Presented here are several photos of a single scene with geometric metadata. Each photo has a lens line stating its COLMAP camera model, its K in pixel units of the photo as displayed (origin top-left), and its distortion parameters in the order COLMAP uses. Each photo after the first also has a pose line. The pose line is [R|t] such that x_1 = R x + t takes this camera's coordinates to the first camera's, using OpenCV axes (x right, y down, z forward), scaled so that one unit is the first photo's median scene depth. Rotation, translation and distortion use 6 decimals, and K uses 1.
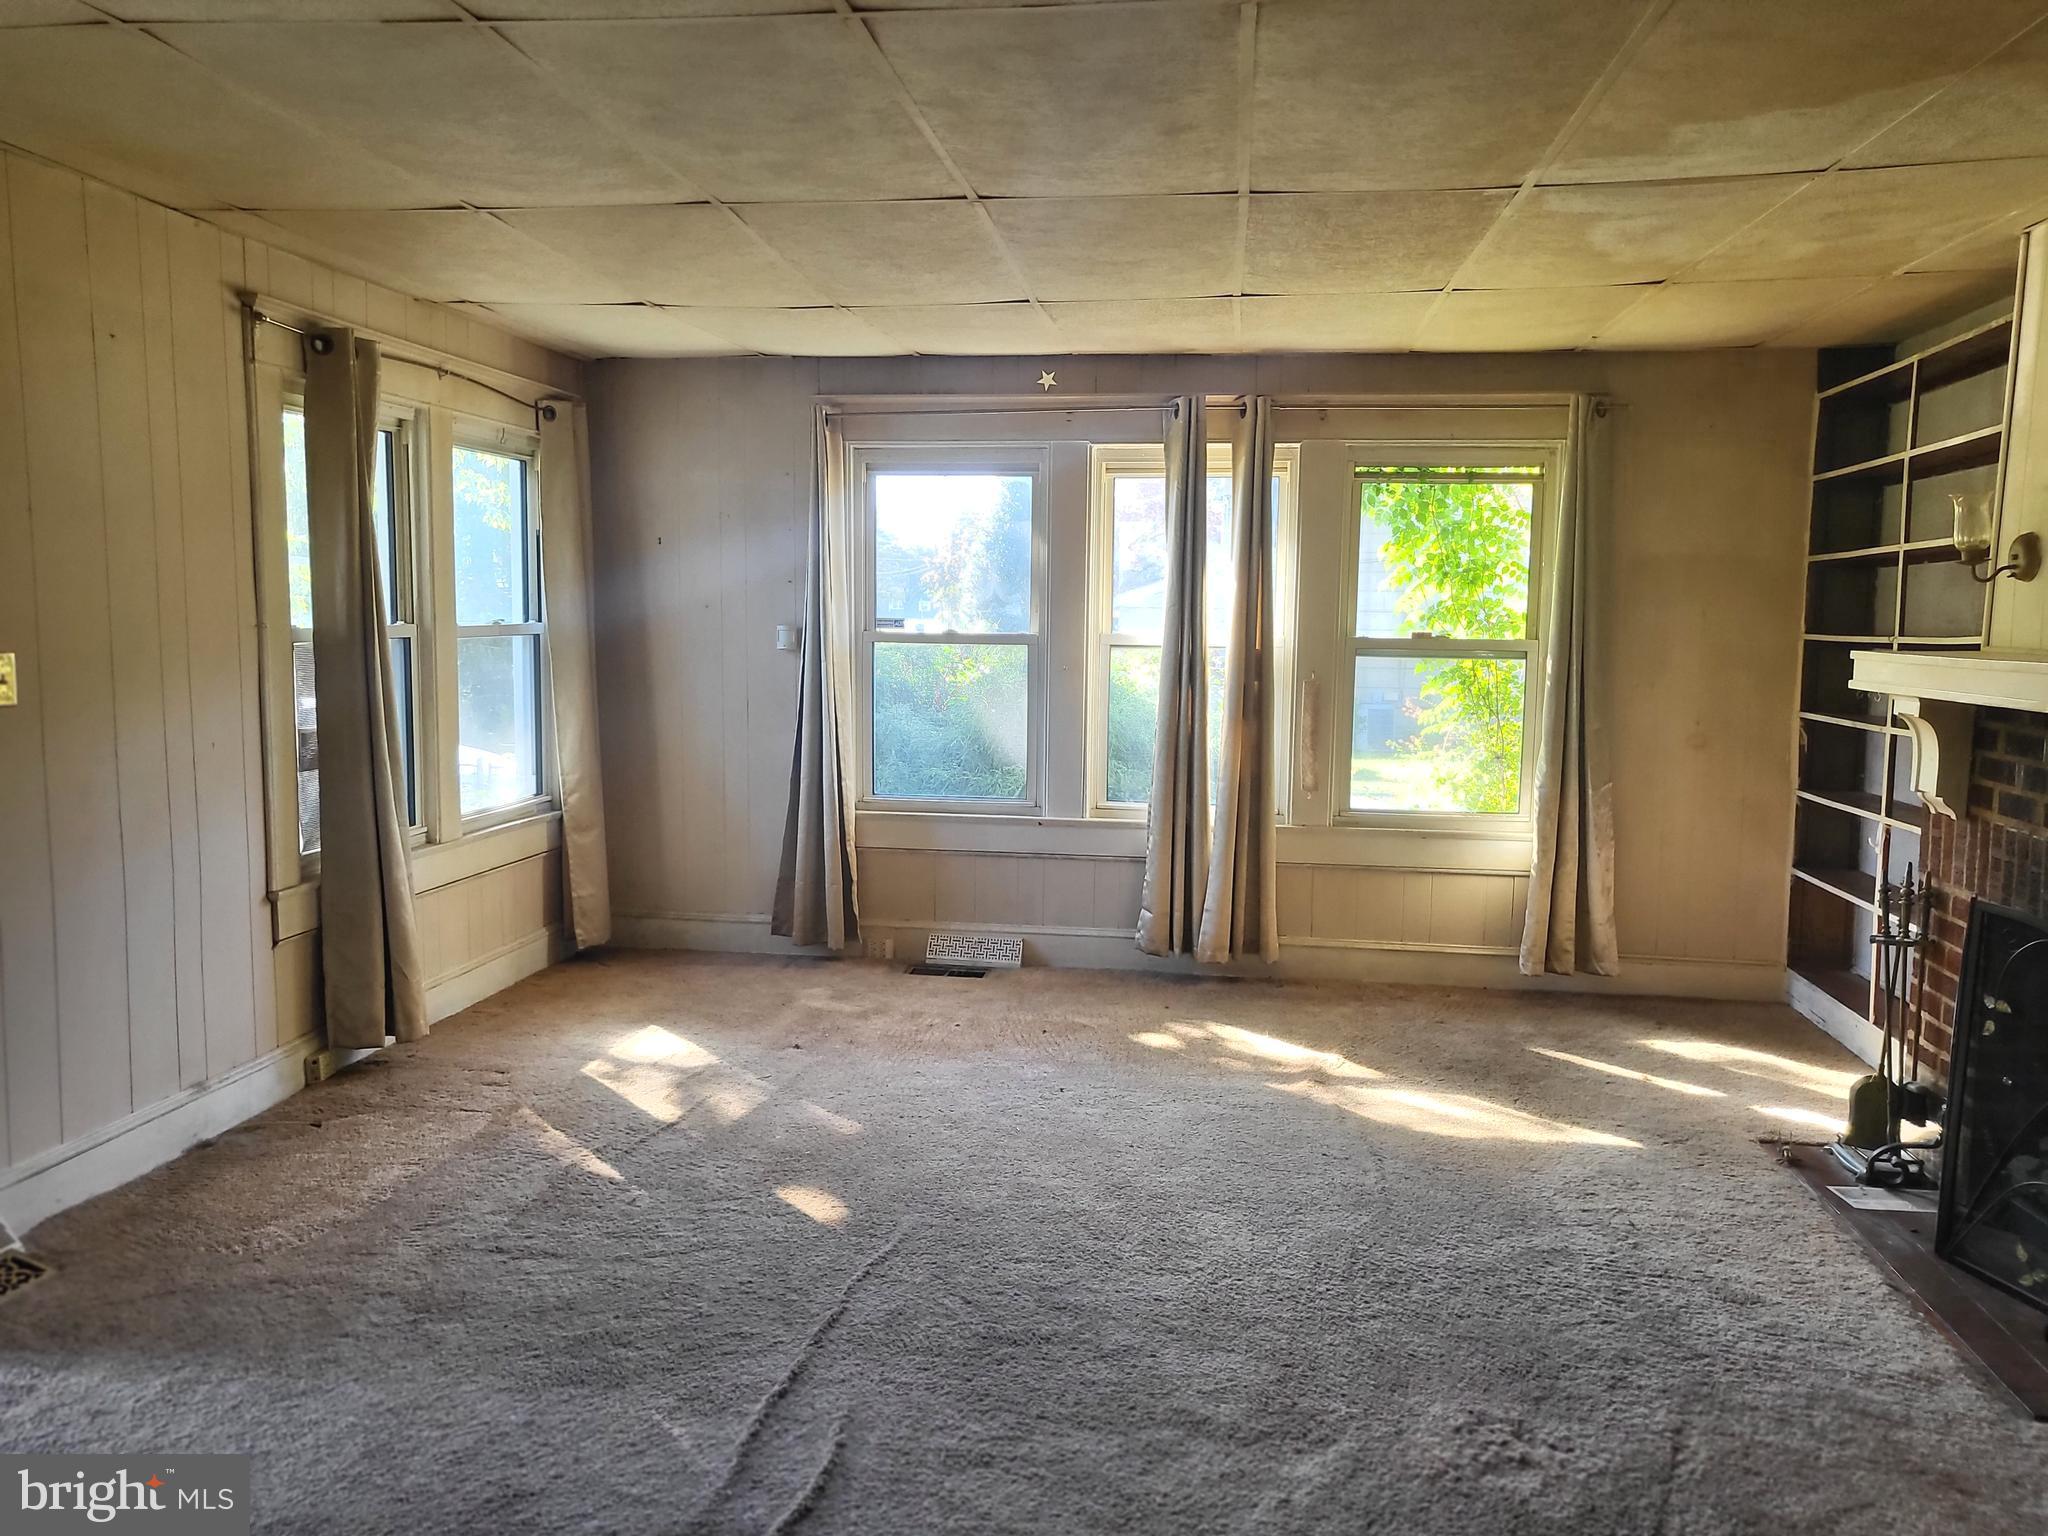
lens RADIAL K [[1566.2, 0, 1024.4], [0, 1566.2, 768.4], [0, 0, 1]] dist [-0.004236, 0.016035]
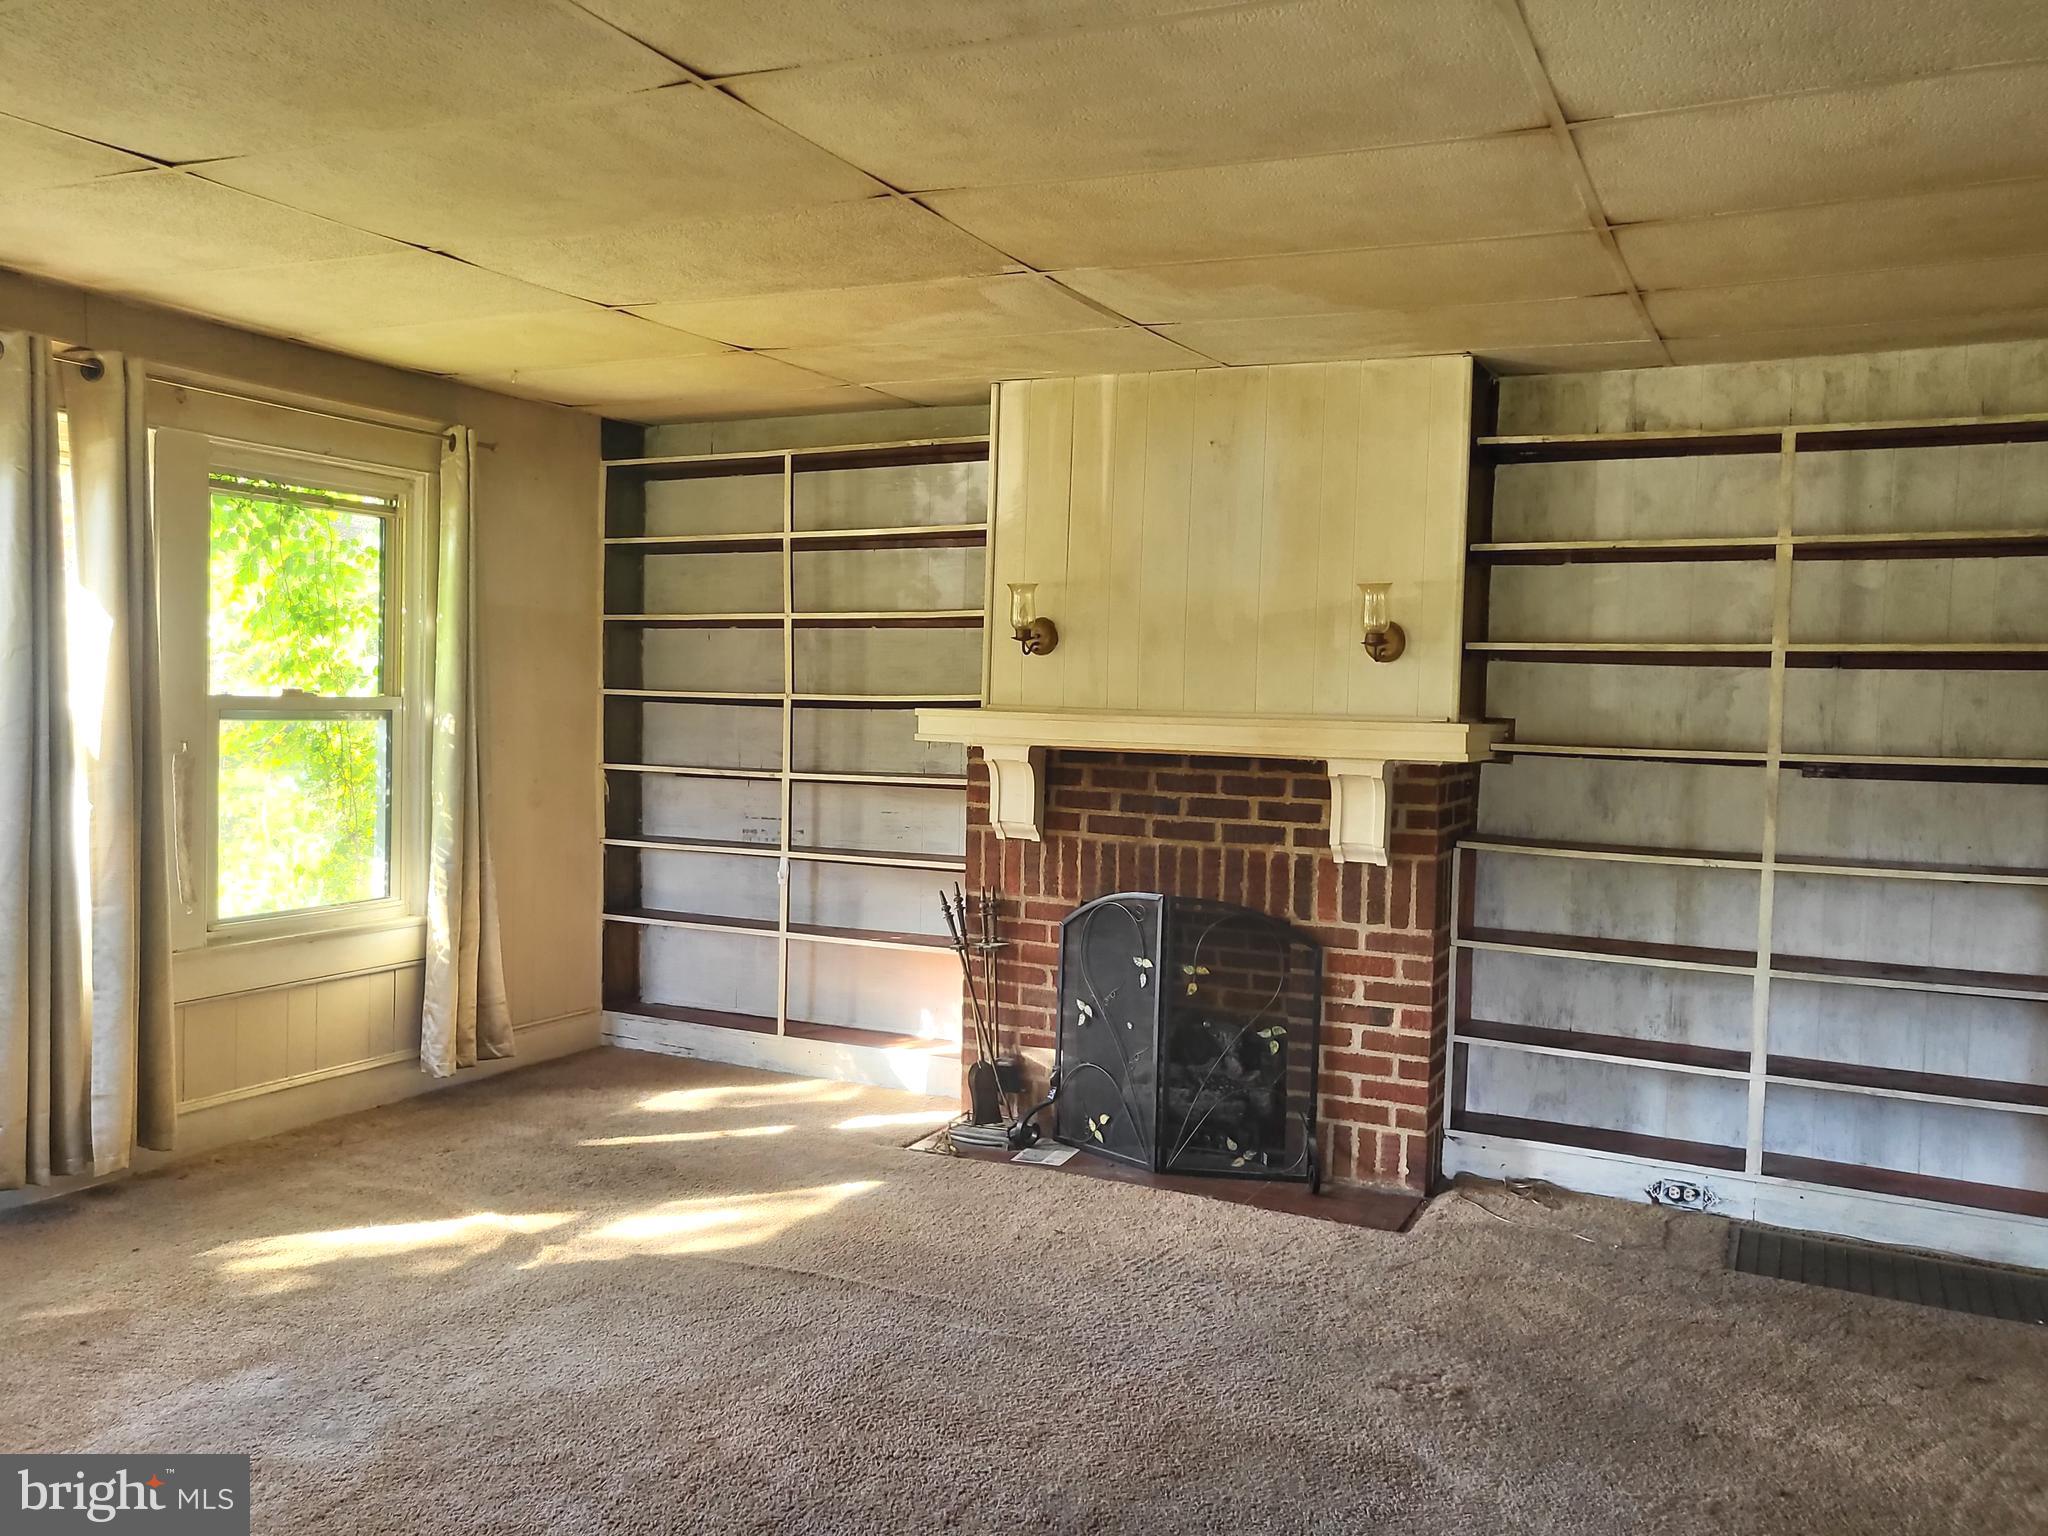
lens RADIAL K [[1566.2, 0, 1022.3], [0, 1566.2, 774.0], [0, 0, 1]] dist [-0.004236, 0.016035]
pose [[0.321365, -0.053814, 0.945425, -0.443798], [0.074956, 0.996697, 0.031254, -0.045776], [-0.943984, 0.060821, 0.324338, 0.443768]]
